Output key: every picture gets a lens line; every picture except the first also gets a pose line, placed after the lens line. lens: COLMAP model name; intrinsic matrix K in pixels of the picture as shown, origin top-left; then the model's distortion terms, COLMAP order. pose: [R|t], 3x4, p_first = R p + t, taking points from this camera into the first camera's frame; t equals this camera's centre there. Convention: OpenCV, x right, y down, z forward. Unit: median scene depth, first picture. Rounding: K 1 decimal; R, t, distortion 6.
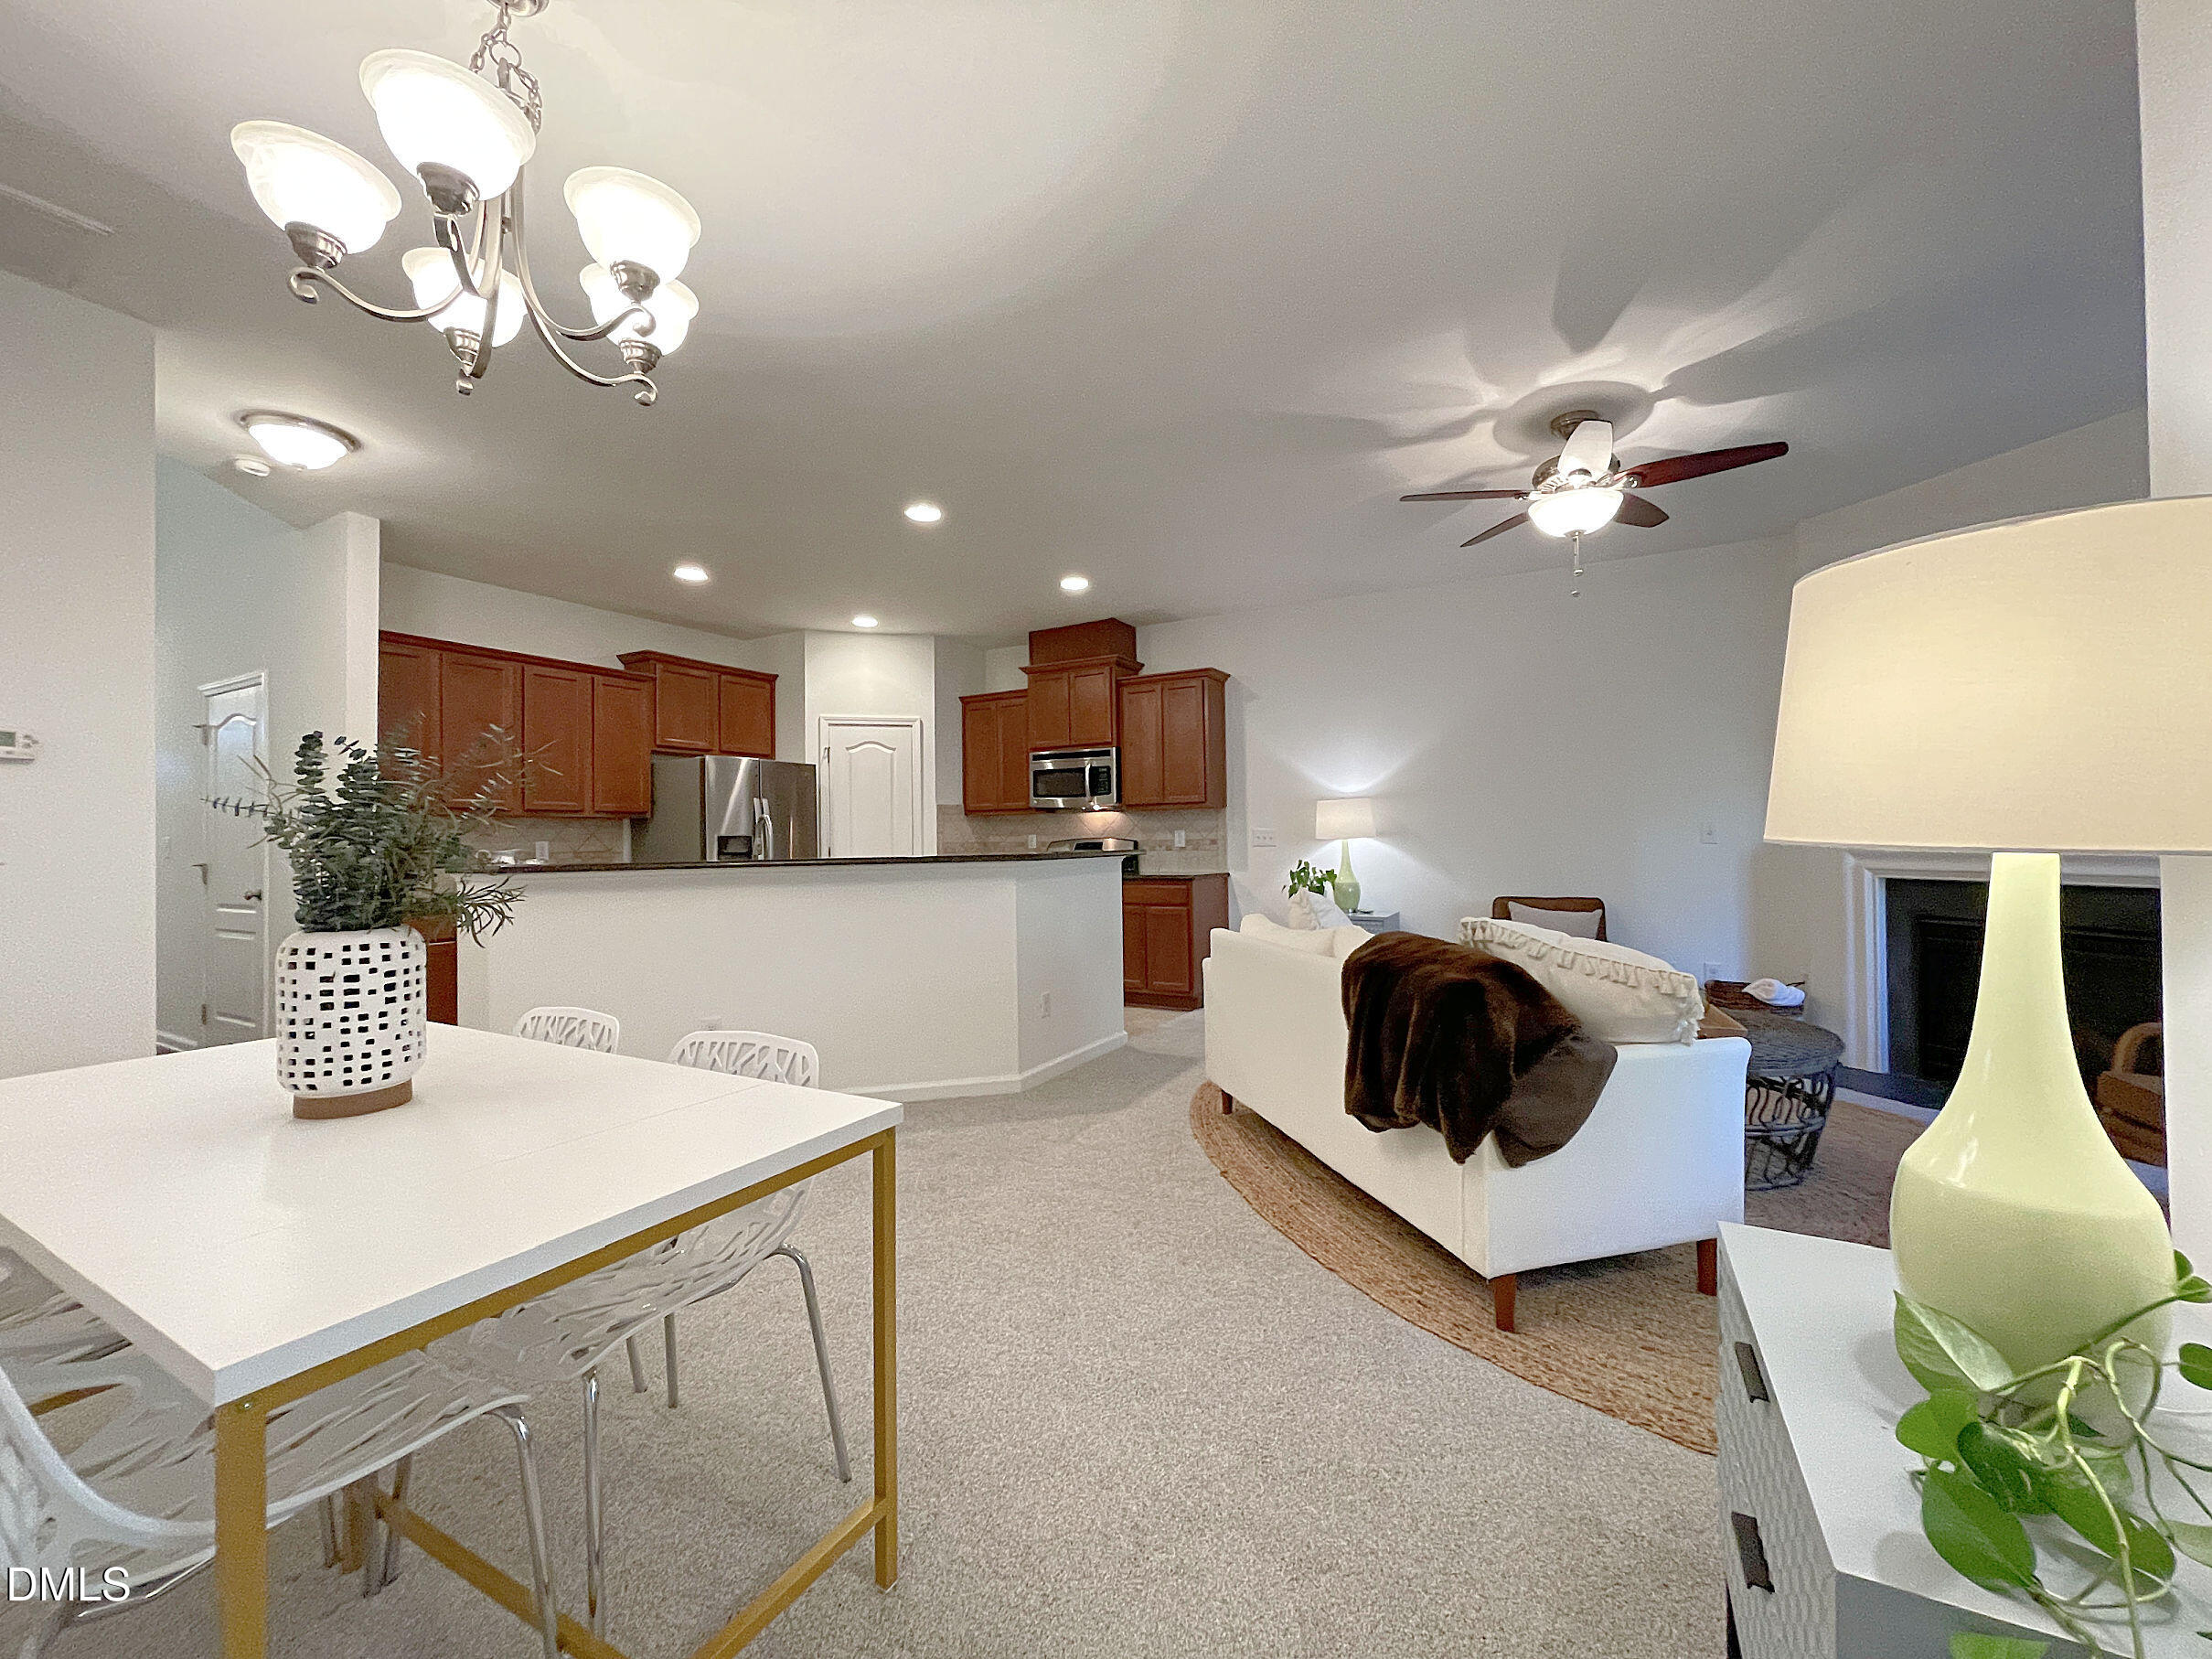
lens RADIAL K [[902.5, 0, 1082.6], [0, 902.5, 830.0], [0, 0, 1]] dist [0.001868, -0.000612]
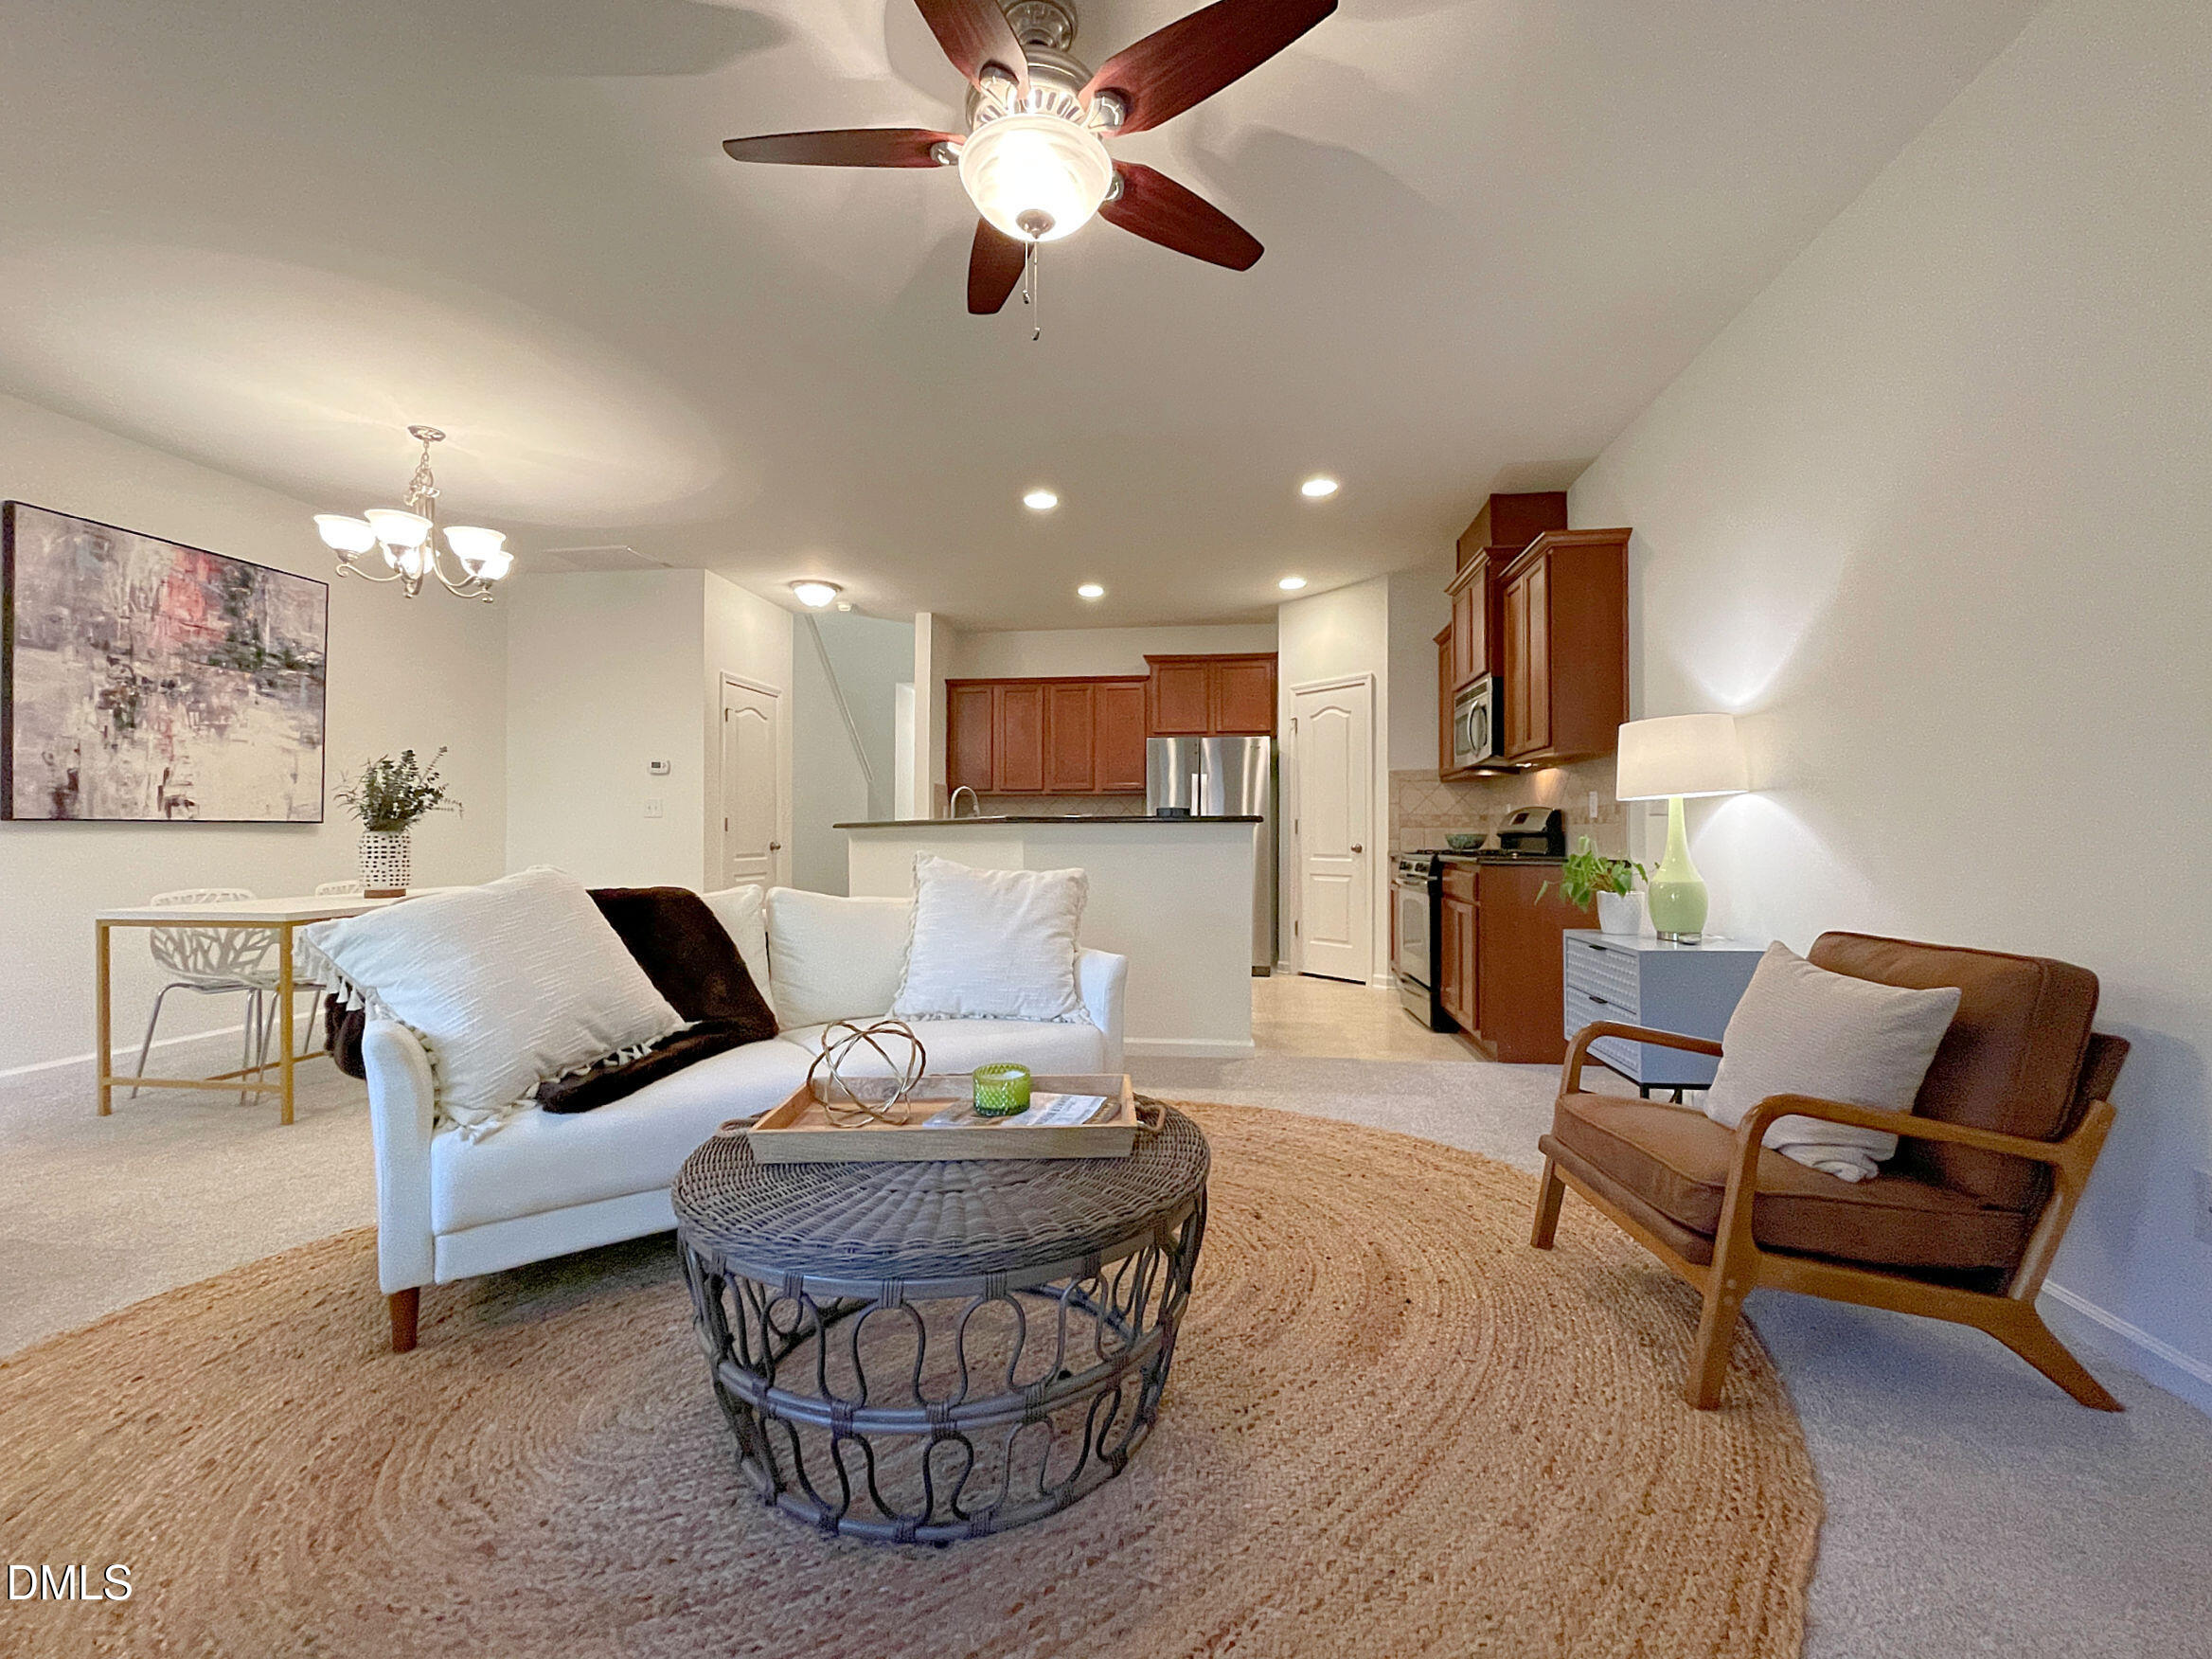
lens RADIAL K [[902.5, 0, 1086.8], [0, 902.5, 830.1], [0, 0, 1]] dist [0.001868, -0.000612]
pose [[0.371037, 0.009849, -0.928566, 0.565429], [0.003580, 0.999921, 0.012036, 0.018528], [0.928611, -0.007790, 0.370973, 0.434818]]
